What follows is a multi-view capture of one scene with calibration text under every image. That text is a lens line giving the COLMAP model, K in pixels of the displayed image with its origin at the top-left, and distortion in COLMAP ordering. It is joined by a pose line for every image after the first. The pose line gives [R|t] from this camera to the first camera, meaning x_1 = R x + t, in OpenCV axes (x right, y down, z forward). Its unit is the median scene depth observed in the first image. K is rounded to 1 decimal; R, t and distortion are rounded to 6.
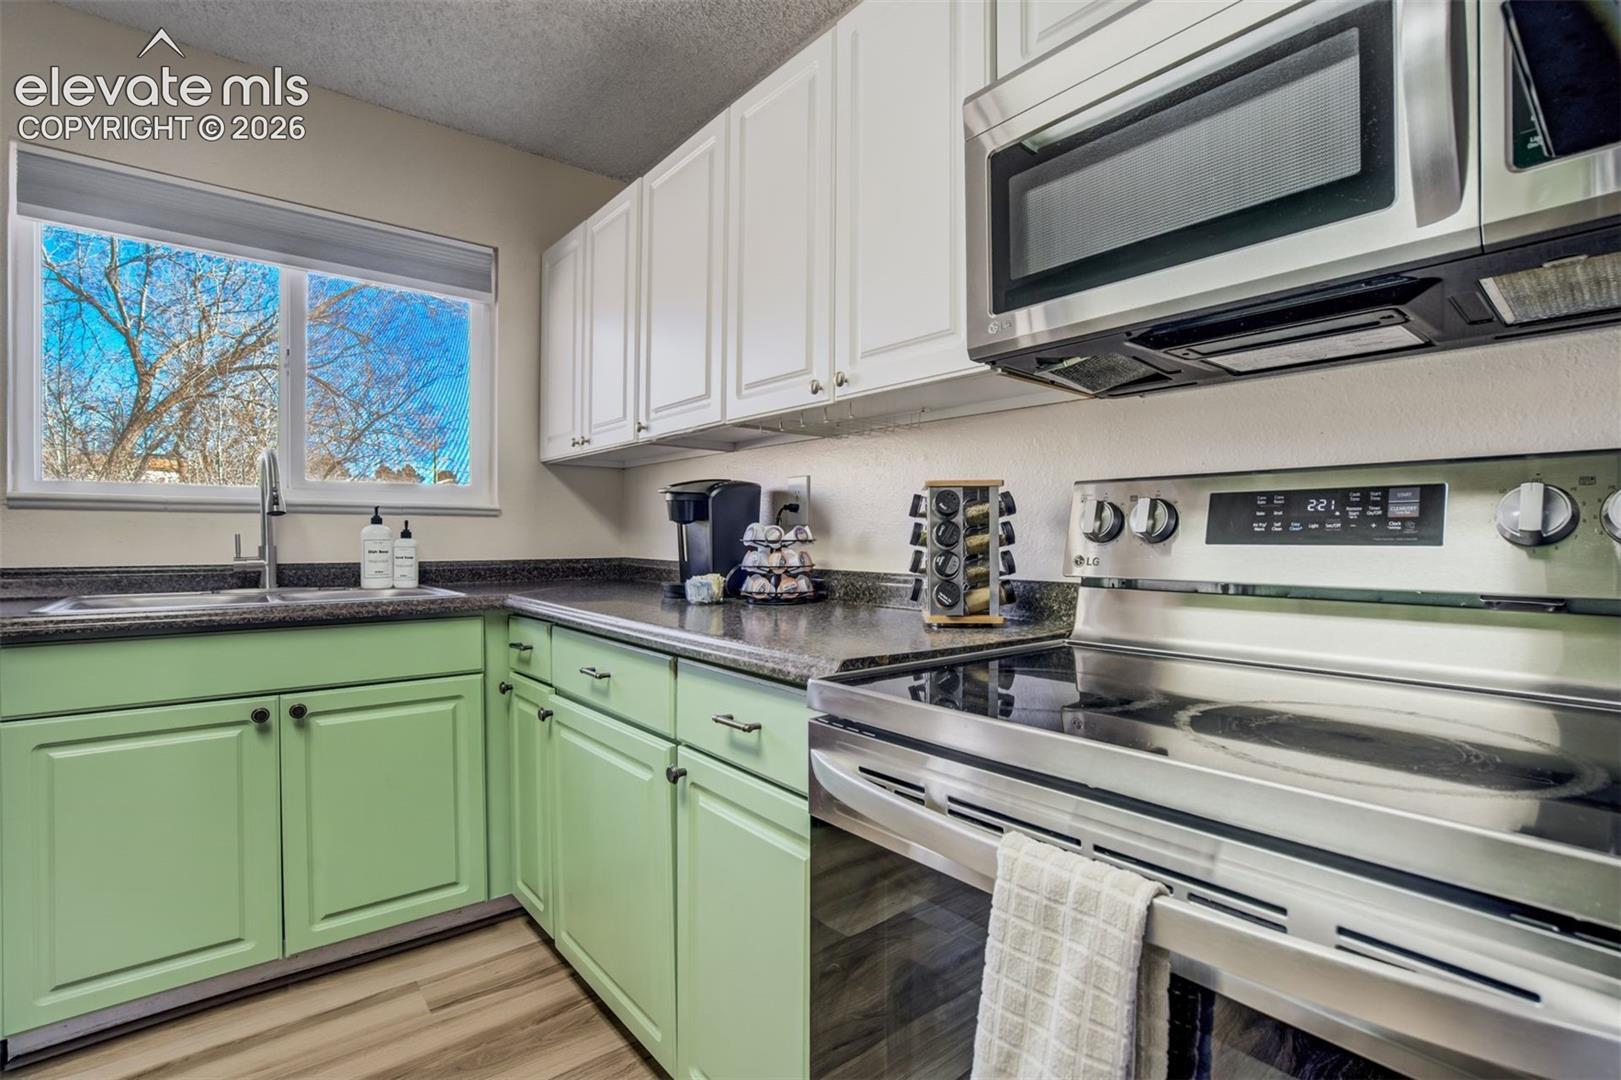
lens RADIAL K [[753.5, 0, 817.5], [0, 753.5, 544.0], [0, 0, 1]] dist [-0.041481, 0.011448]
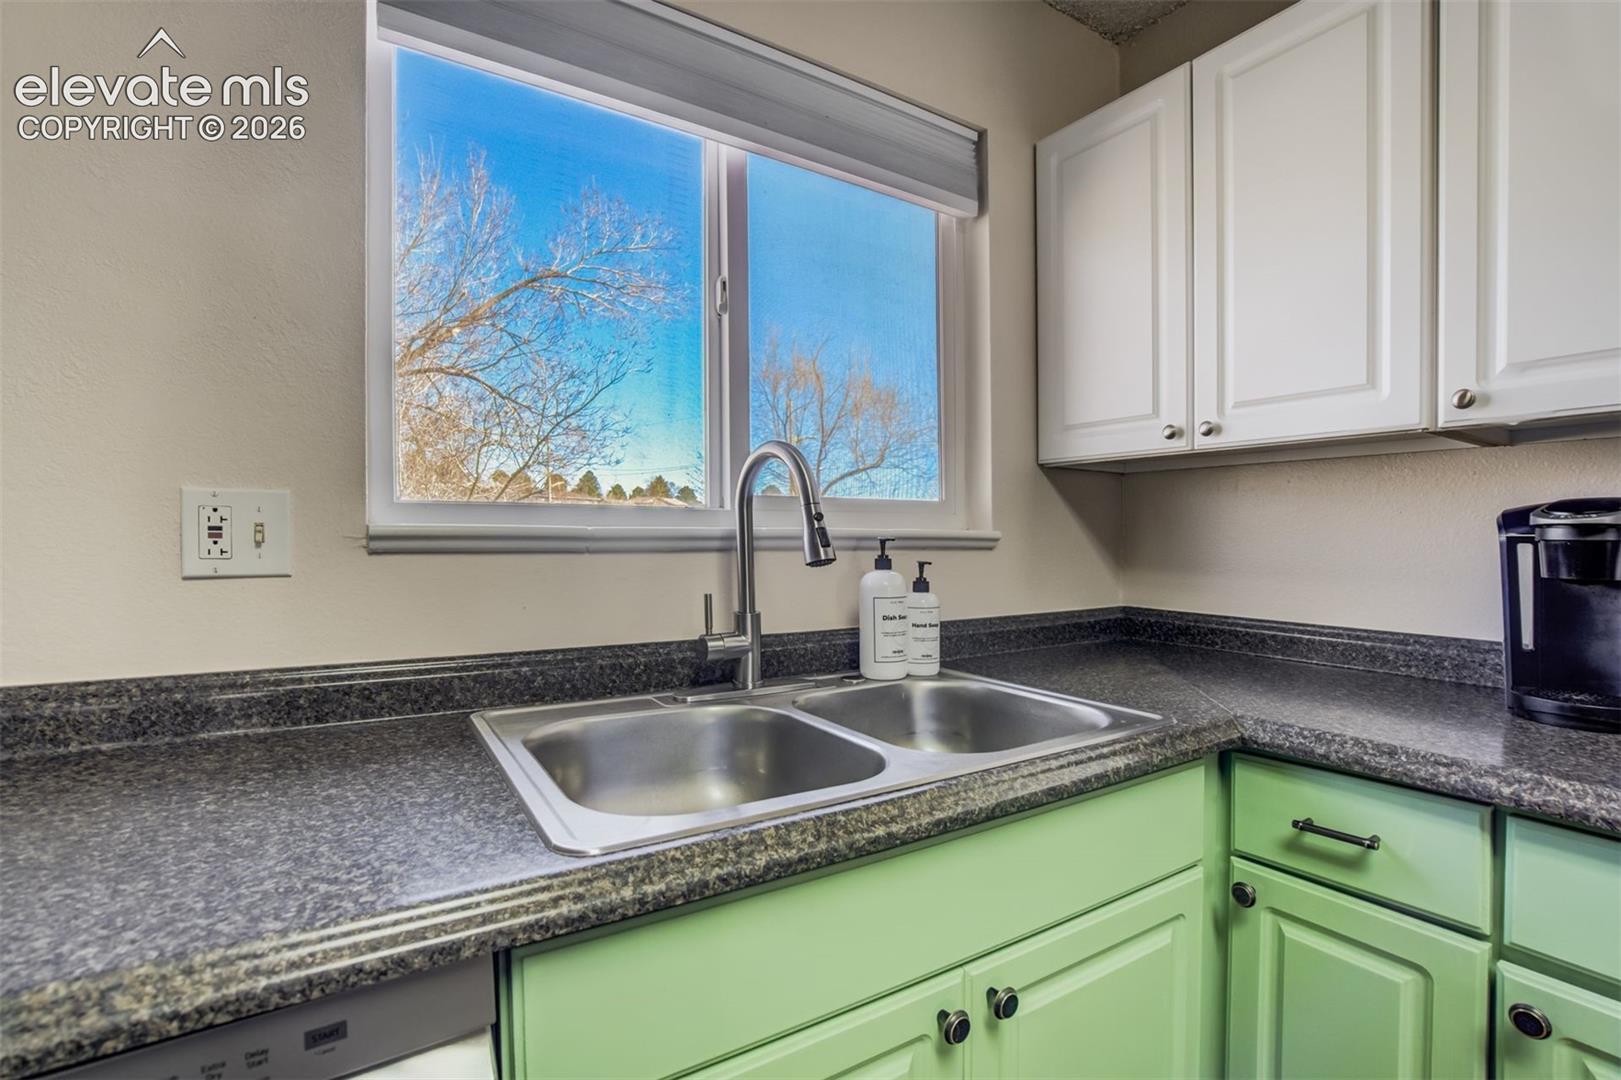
lens RADIAL K [[753.5, 0, 817.5], [0, 753.5, 544.0], [0, 0, 1]] dist [-0.041481, 0.011448]
pose [[0.993168, 0.003900, -0.116631, -0.722653], [-0.003715, 0.999991, 0.001805, -0.059567], [0.116637, -0.001359, 0.993174, 0.496310]]
